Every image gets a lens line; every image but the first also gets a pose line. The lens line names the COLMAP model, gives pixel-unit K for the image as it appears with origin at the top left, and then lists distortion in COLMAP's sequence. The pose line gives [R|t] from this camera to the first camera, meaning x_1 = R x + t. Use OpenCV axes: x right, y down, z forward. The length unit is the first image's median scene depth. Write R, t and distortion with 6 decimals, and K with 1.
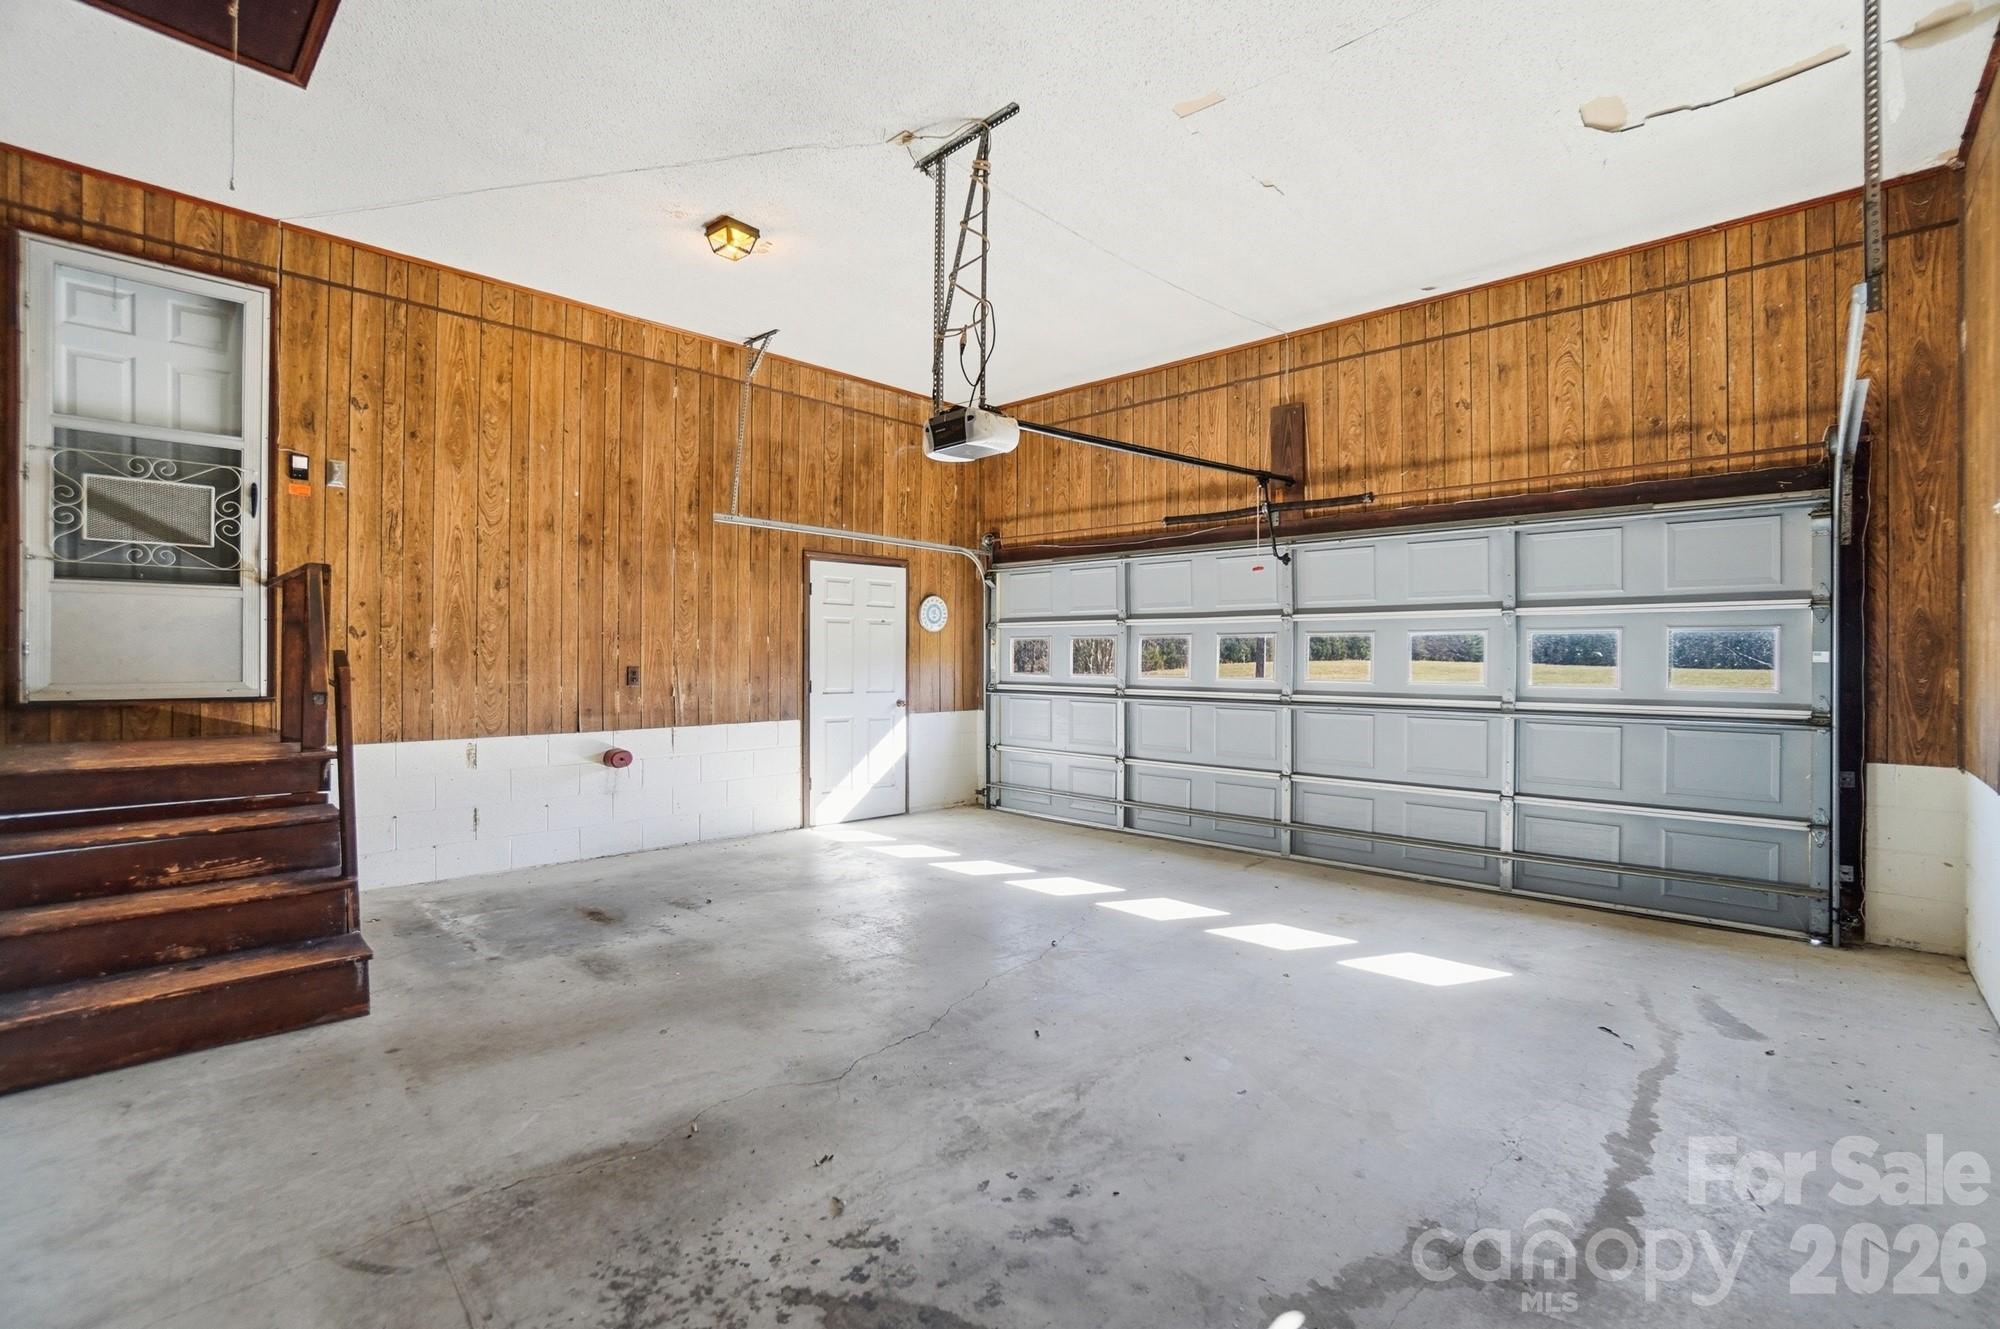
lens RADIAL K [[889.5, 0, 1000.0], [0, 889.5, 664.5], [0, 0, 1]] dist [-0.062561, 0.022931]
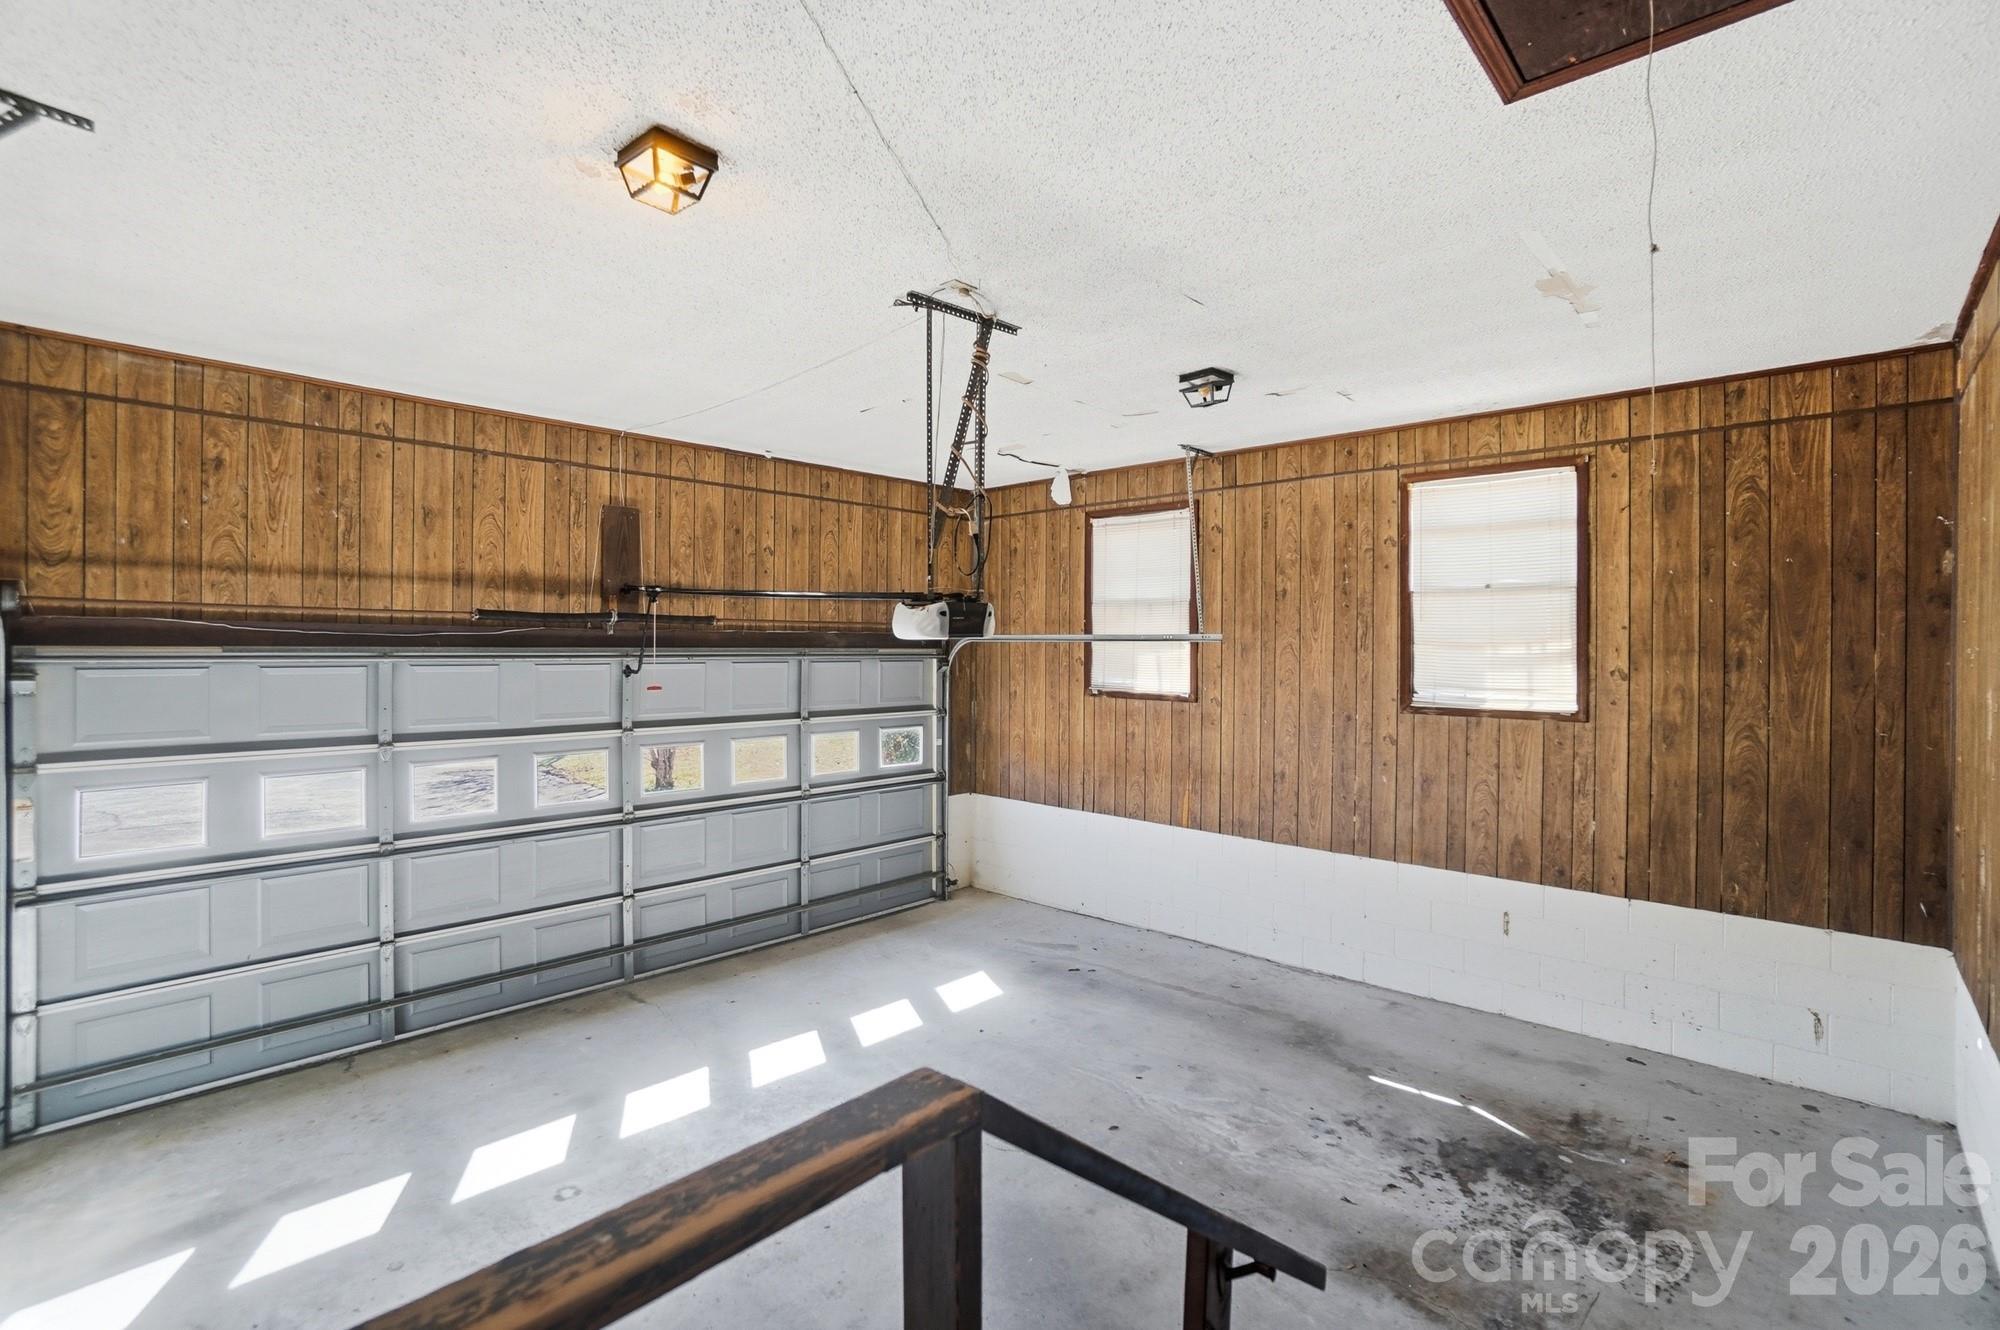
lens RADIAL K [[907.5, 0, 994.7], [0, 907.5, 651.3], [0, 0, 1]] dist [-0.065201, 0.025279]
pose [[0.002615, -0.009640, 0.999950, -0.653620], [0.003016, 0.999949, 0.009632, -0.151110], [-0.999992, 0.002991, 0.002644, 0.609575]]
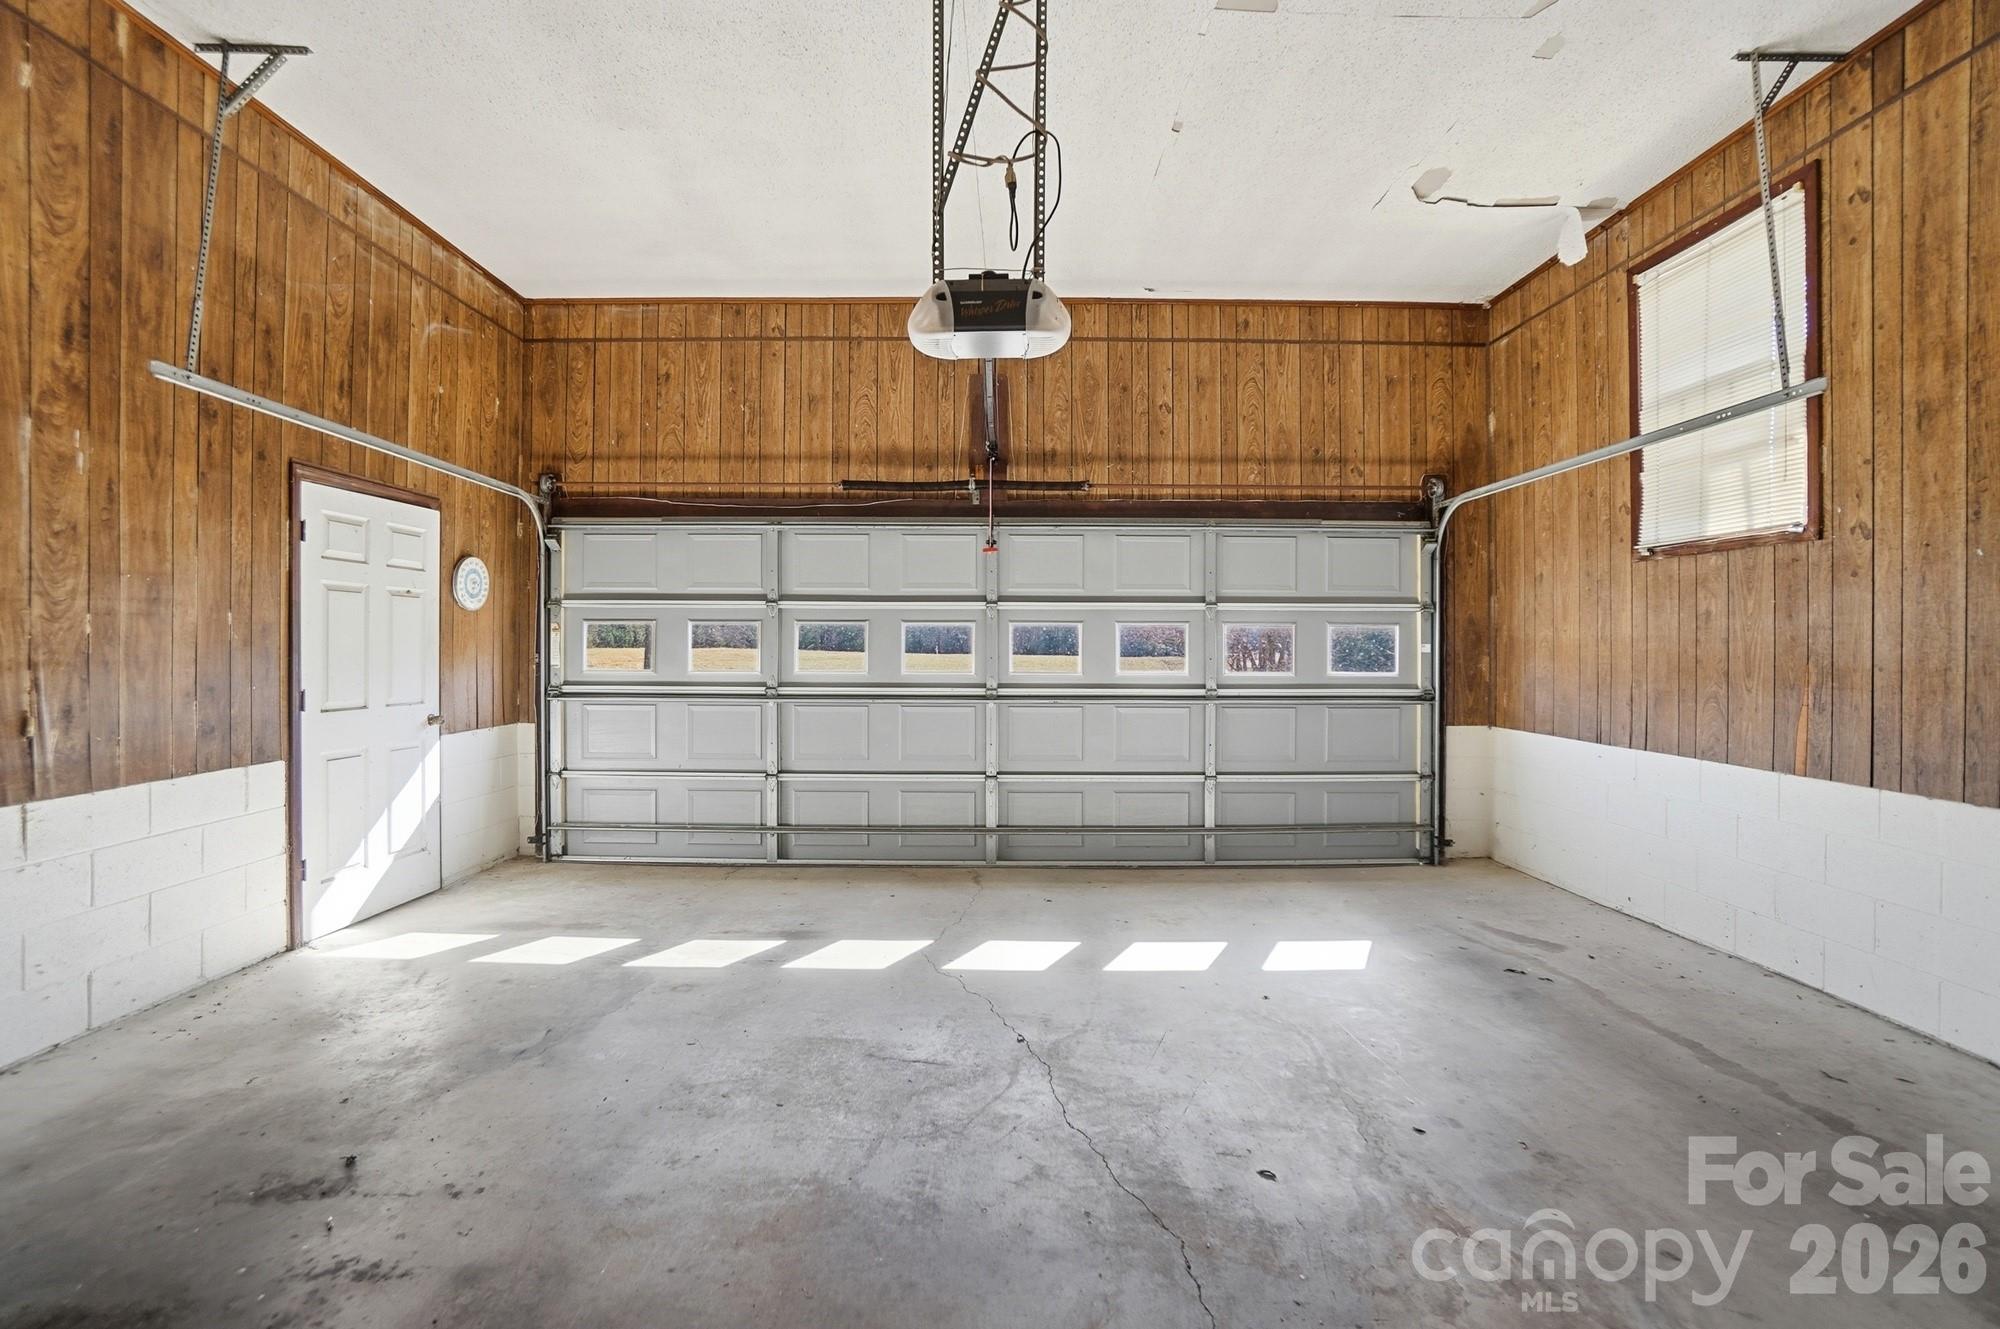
lens RADIAL K [[891.7, 0, 995.3], [0, 891.7, 650.0], [0, 0, 1]] dist [-0.062298, 0.022397]
pose [[0.723093, -0.003772, 0.690741, -0.318991], [0.005274, 0.999986, -0.000060, -0.006420], [-0.690731, 0.003687, 0.723102, 0.331114]]
